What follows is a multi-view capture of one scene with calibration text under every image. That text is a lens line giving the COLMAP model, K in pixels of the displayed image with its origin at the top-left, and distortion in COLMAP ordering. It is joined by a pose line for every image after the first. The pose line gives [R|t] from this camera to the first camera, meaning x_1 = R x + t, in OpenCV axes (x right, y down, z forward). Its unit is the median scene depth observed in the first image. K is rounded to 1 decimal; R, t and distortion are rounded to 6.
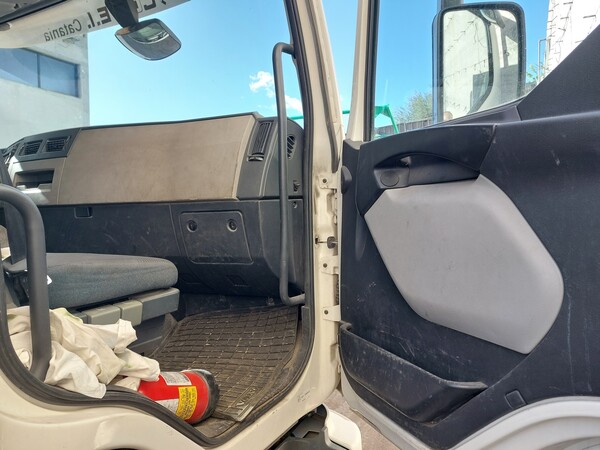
lens RADIAL K [[435.6, 0, 298.6], [0, 435.6, 223.2], [0, 0, 1]] dist [0.049591, -0.036989]
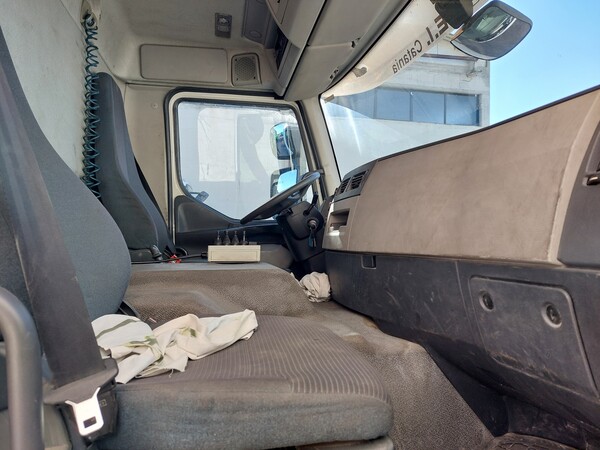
lens RADIAL K [[435.6, 0, 303.2], [0, 435.6, 221.8], [0, 0, 1]] dist [0.049591, -0.036989]
pose [[0.659327, -0.012403, -0.751754, 0.038653], [-0.030127, 0.998625, -0.042899, -0.066370], [0.751253, 0.050933, 0.658046, 0.414782]]
